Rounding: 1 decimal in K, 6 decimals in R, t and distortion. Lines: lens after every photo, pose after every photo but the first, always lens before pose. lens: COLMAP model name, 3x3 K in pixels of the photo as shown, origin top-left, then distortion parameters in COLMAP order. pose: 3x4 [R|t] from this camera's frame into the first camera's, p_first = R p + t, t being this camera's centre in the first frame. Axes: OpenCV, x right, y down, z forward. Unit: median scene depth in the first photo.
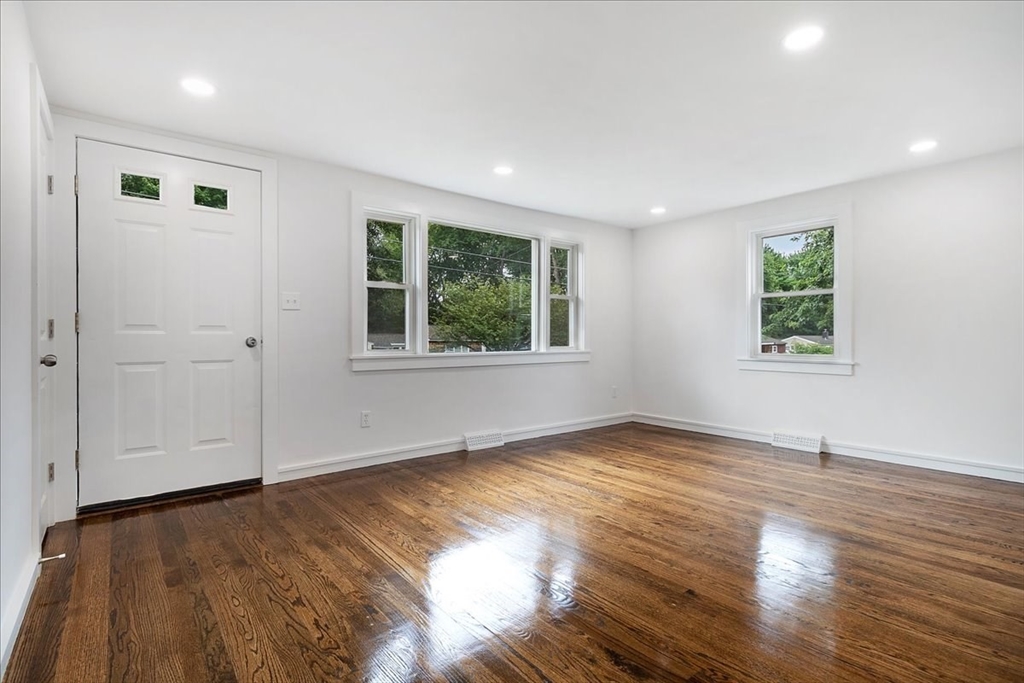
lens RADIAL K [[476.2, 0, 502.2], [0, 476.2, 342.3], [0, 0, 1]] dist [0.002842, -0.000161]
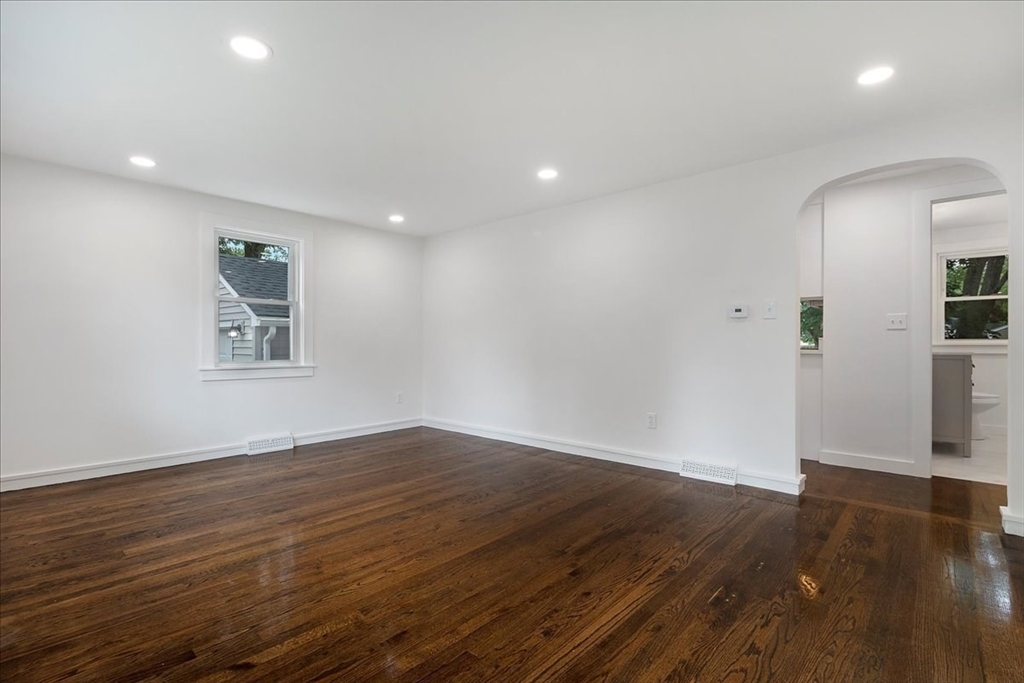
lens RADIAL K [[476.2, 0, 514.5], [0, 476.2, 347.9], [0, 0, 1]] dist [0.002842, -0.000161]
pose [[-0.159813, -0.003301, 0.987142, -0.708837], [0.007069, 0.999965, 0.004489, -0.004665], [-0.987122, 0.007696, -0.159784, 0.915240]]
